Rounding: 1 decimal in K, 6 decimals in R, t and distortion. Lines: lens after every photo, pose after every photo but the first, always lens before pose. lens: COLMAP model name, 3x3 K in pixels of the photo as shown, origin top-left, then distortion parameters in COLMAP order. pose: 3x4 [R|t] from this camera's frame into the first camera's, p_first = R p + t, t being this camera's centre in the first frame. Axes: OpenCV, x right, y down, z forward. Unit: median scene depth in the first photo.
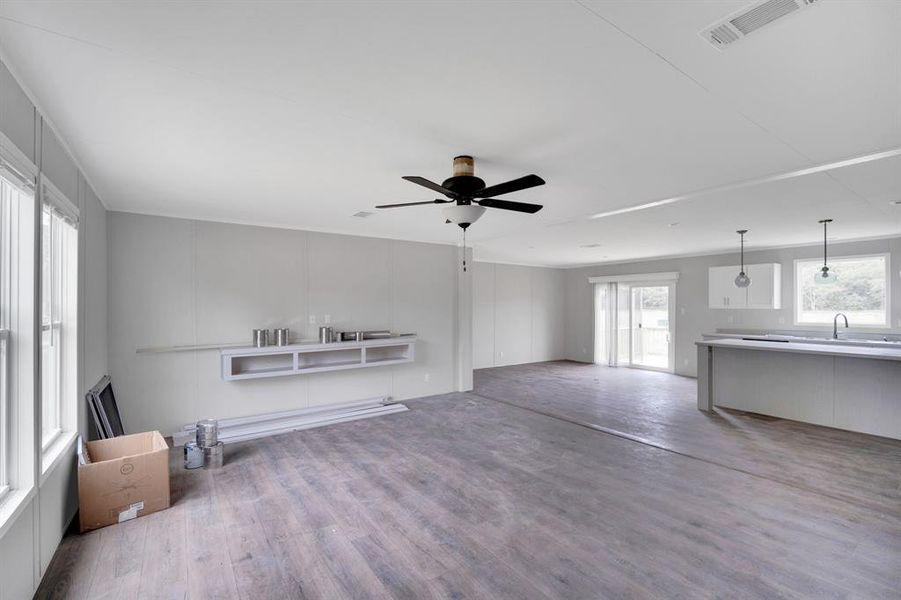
lens RADIAL K [[398.3, 0, 444.3], [0, 398.3, 312.9], [0, 0, 1]] dist [-0.001461, 0.000352]
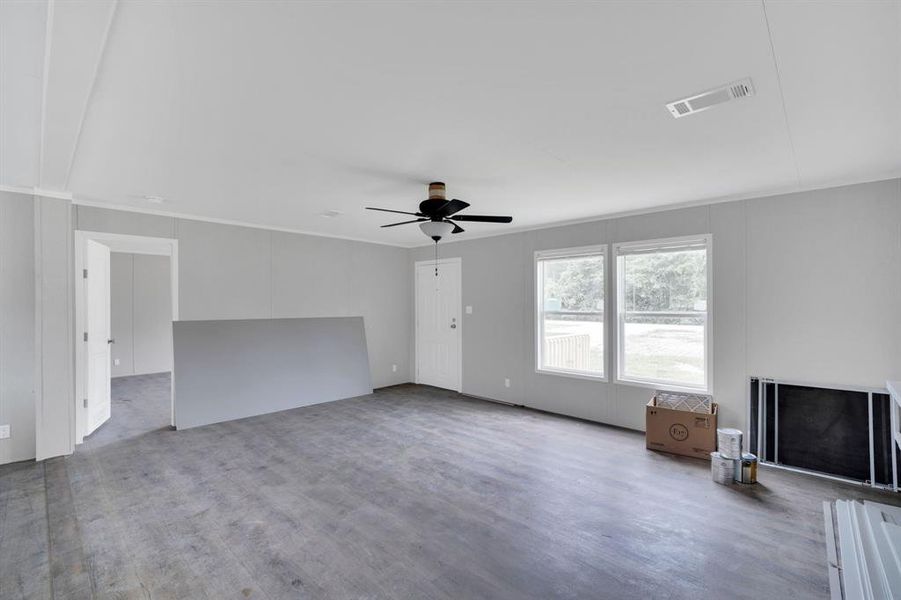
lens RADIAL K [[398.3, 0, 441.4], [0, 398.3, 302.3], [0, 0, 1]] dist [-0.001461, 0.000352]
pose [[-0.979603, 0.002636, -0.200927, 0.183313], [-0.000458, 0.999882, 0.015349, -0.025895], [0.200944, 0.015128, -0.979486, 1.418064]]
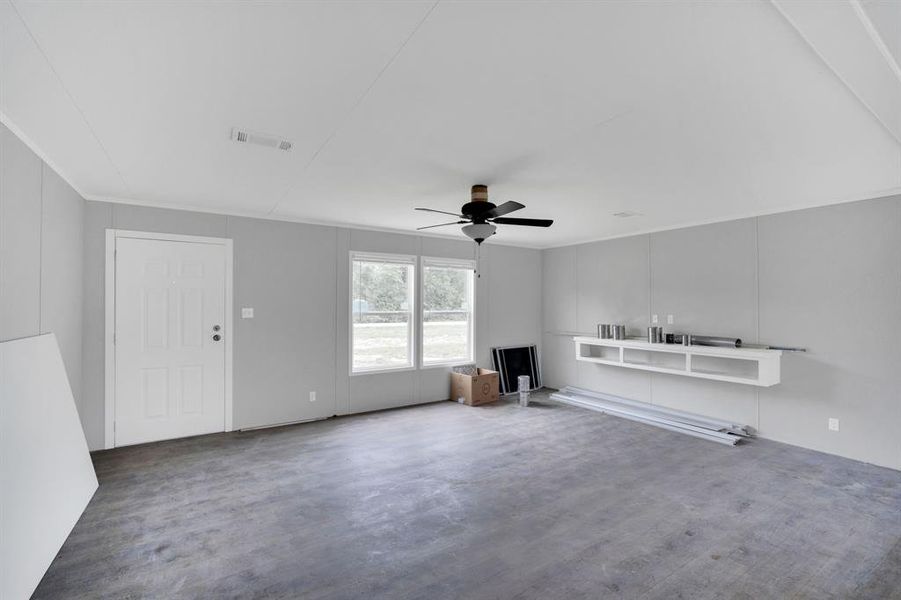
lens RADIAL K [[398.3, 0, 454.1], [0, 398.3, 301.7], [0, 0, 1]] dist [-0.001461, 0.000352]
pose [[-0.024736, -0.002745, -0.999690, 0.832326], [-0.021494, 0.999767, -0.002213, -0.016546], [0.999463, 0.021433, -0.024789, 0.609665]]
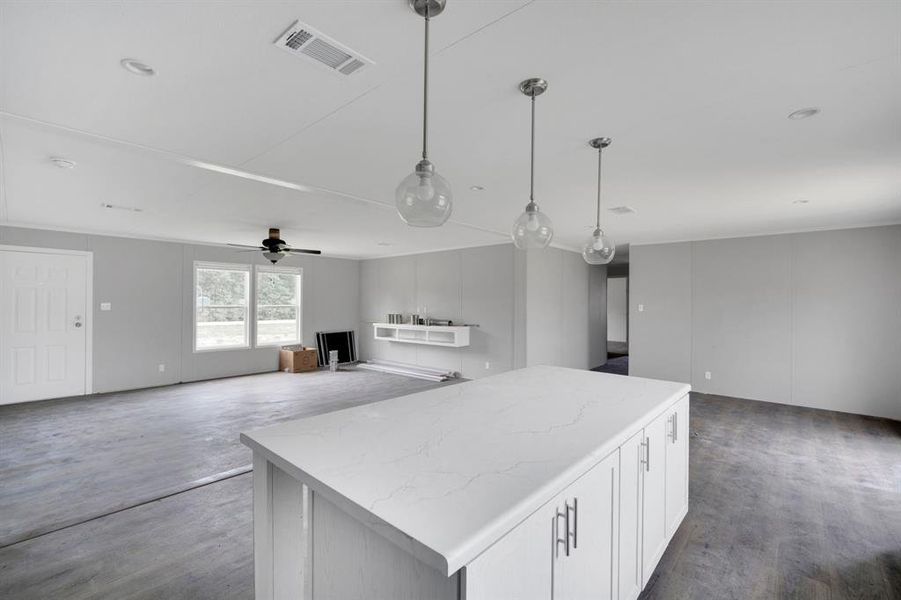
lens RADIAL K [[398.3, 0, 452.9], [0, 398.3, 298.2], [0, 0, 1]] dist [-0.001461, 0.000352]
pose [[0.238012, -0.004706, -0.971251, 1.467684], [-0.021656, 0.999714, -0.010151, -0.019252], [0.971021, 0.023449, 0.237842, 0.904072]]
